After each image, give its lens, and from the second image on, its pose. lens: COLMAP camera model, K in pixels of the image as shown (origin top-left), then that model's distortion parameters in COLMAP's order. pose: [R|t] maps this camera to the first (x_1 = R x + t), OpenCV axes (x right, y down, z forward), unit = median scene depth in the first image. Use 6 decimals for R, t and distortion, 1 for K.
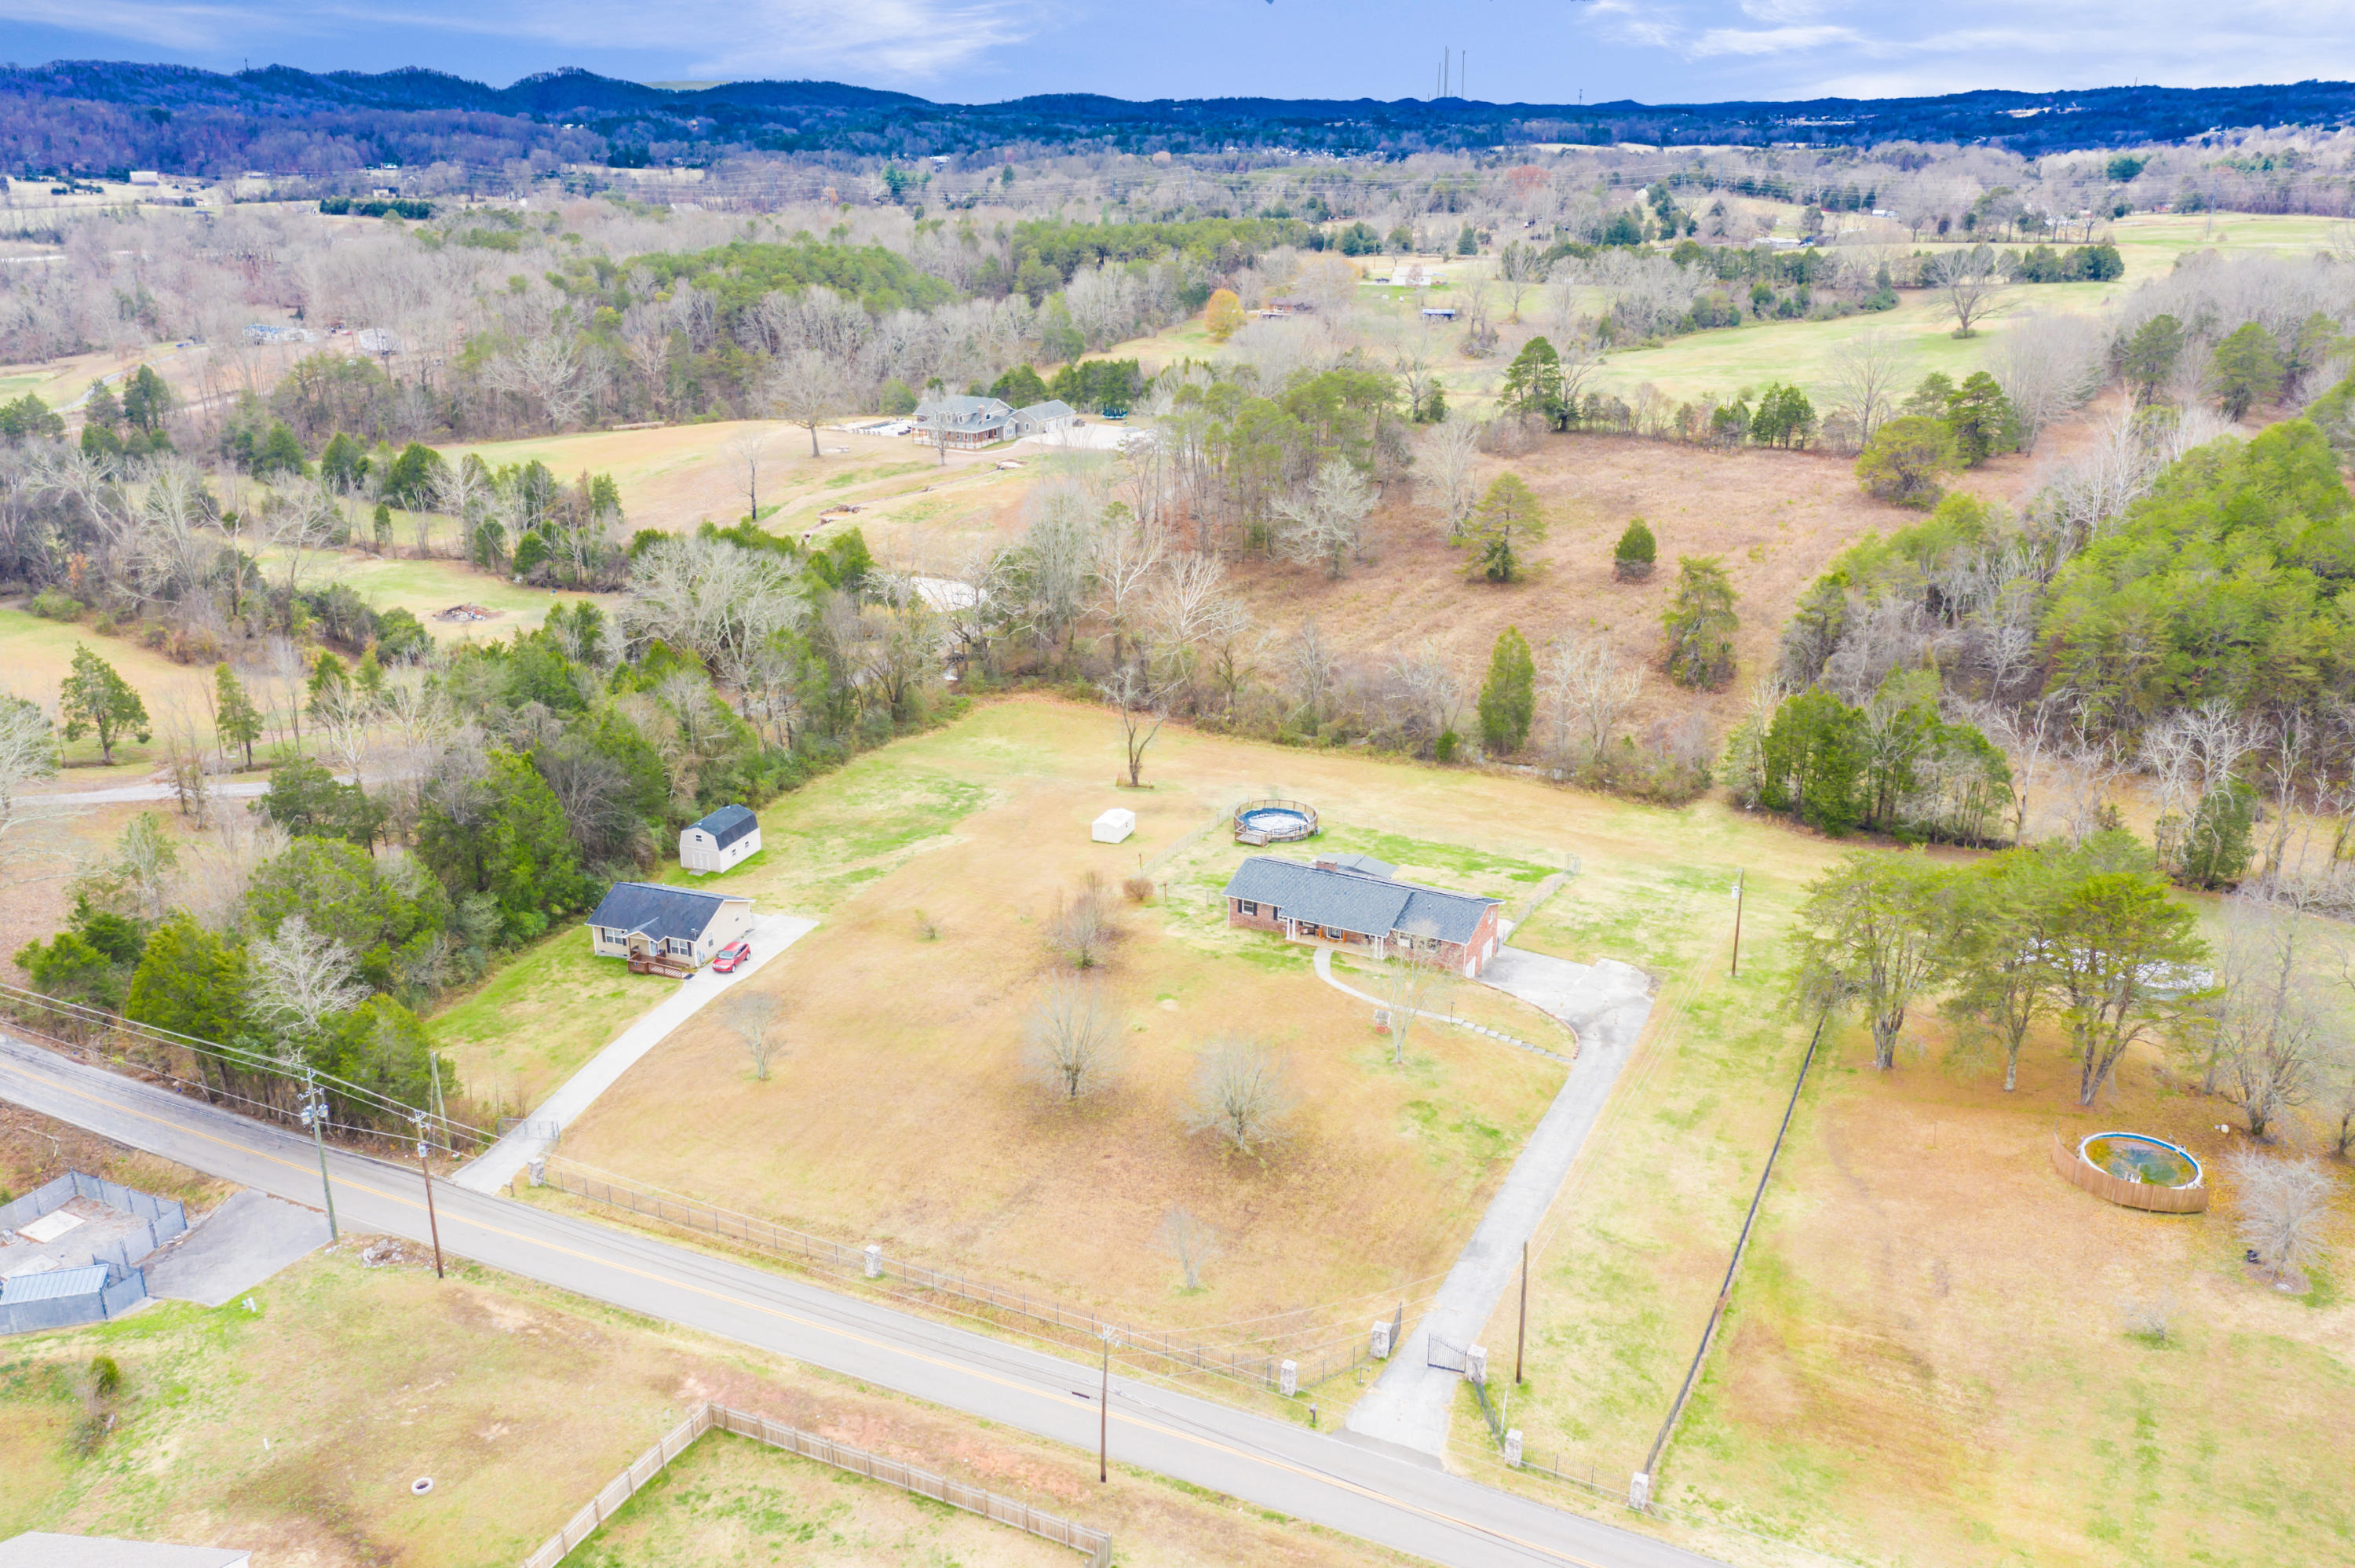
lens RADIAL K [[1813.9, 0, 1180.6], [0, 1813.9, 899.4], [0, 0, 1]] dist [0.002718, -0.013825]
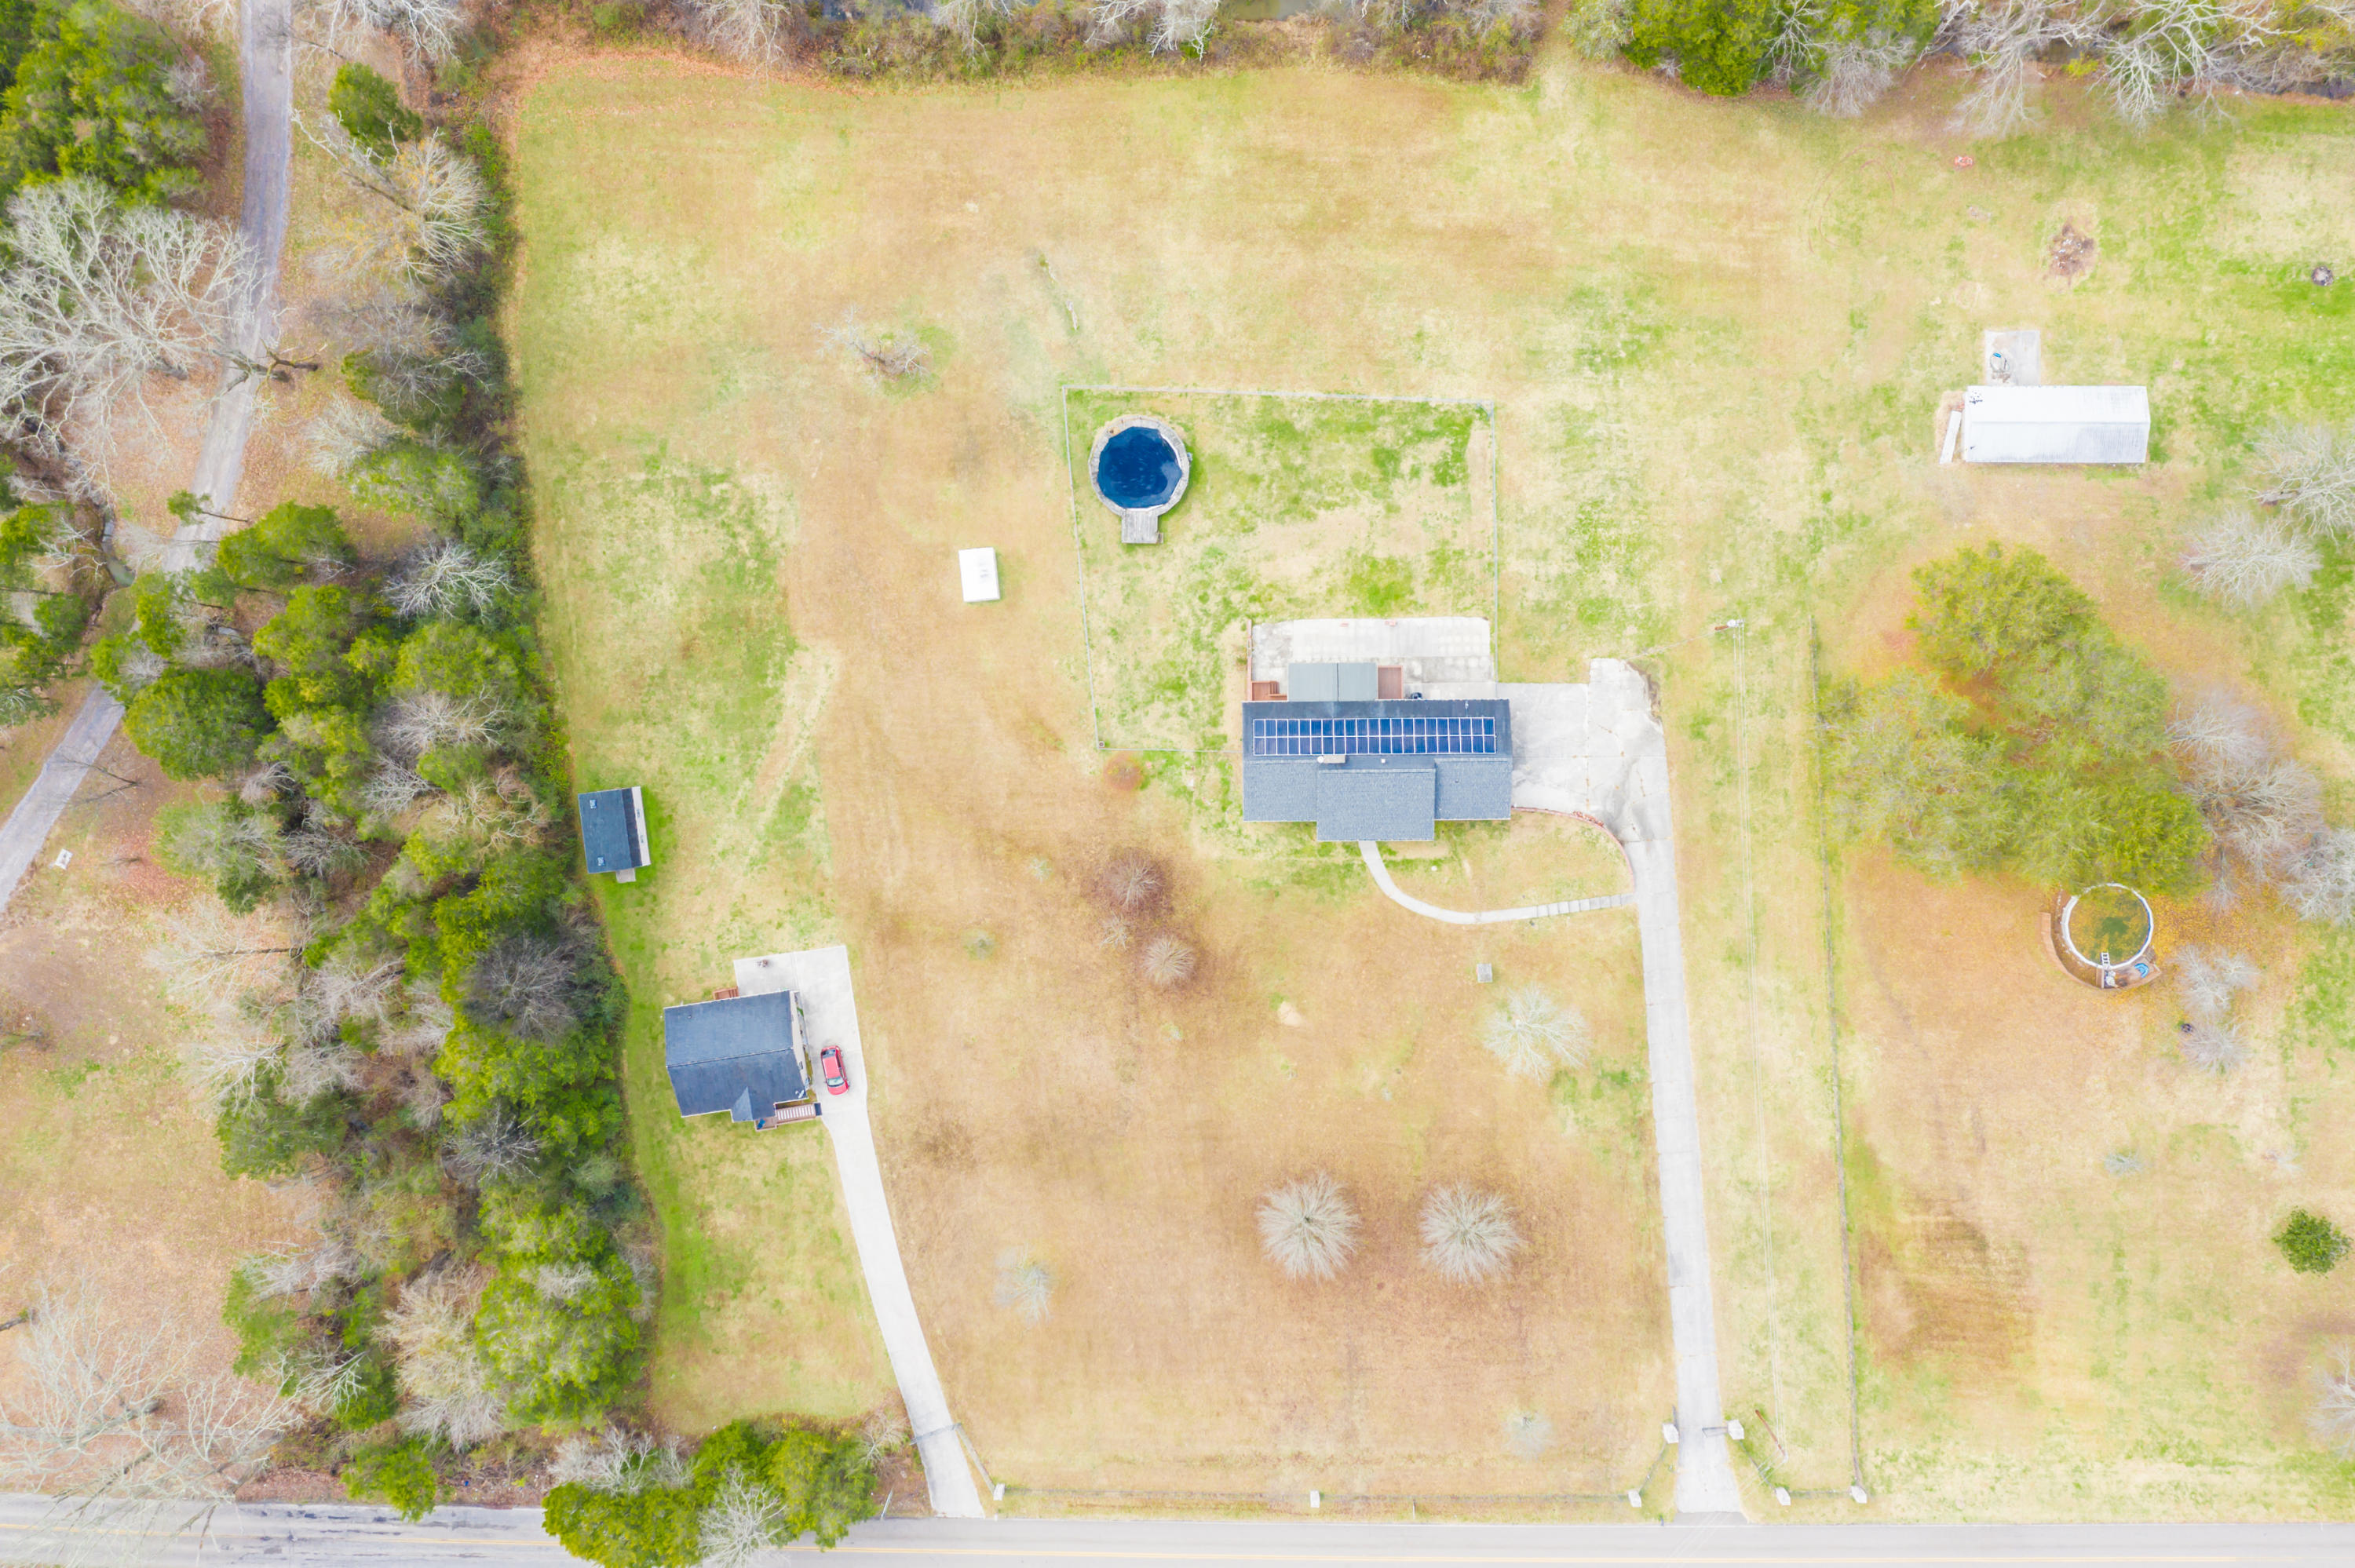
lens RADIAL K [[1882.6, 0, 1186.7], [0, 1882.6, 749.8], [0, 0, 1]] dist [-0.008957, 0.000464]
pose [[0.881396, -0.470089, -0.046452, 0.054508], [0.228531, 0.338280, 0.912875, -0.847186], [-0.413419, -0.815219, 0.405588, 0.567081]]
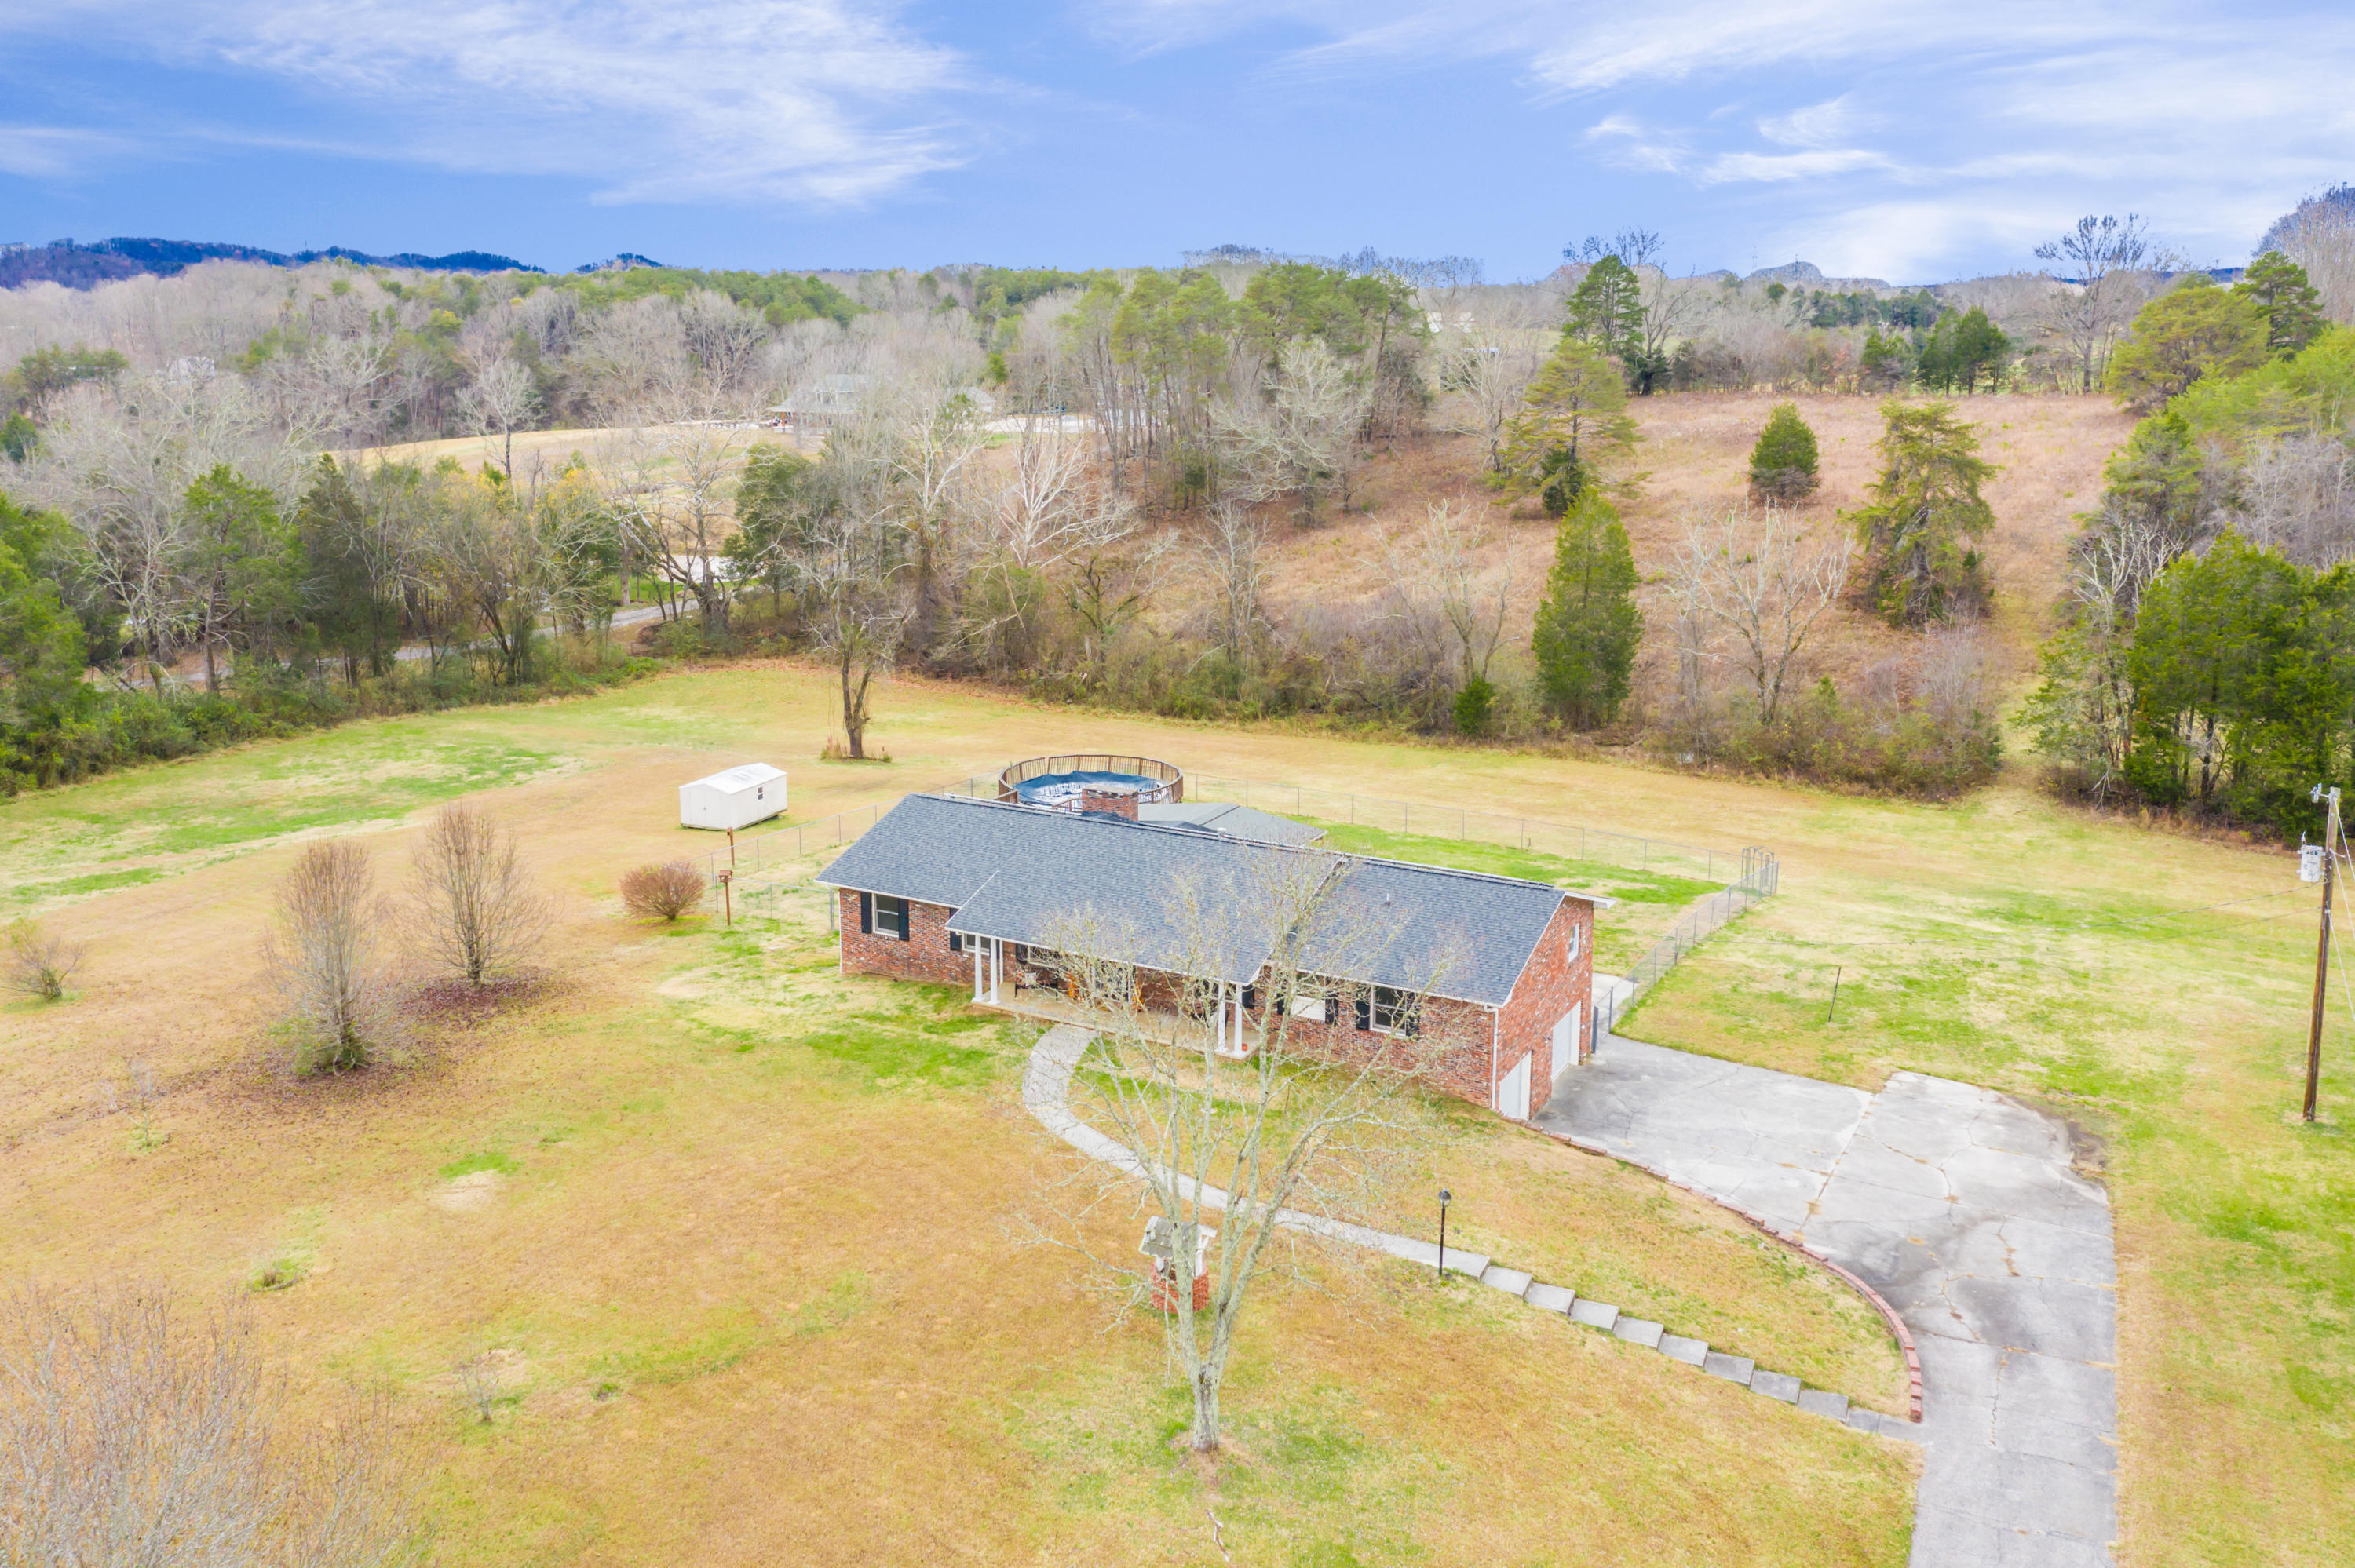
lens RADIAL K [[1882.6, 0, 1186.7], [0, 1882.6, 749.8], [0, 0, 1]] dist [-0.008957, 0.000464]
pose [[0.999676, 0.005804, -0.024782, 0.094470], [-0.010169, 0.983640, -0.179856, 0.034081], [0.023333, 0.180050, 0.983381, 0.569185]]
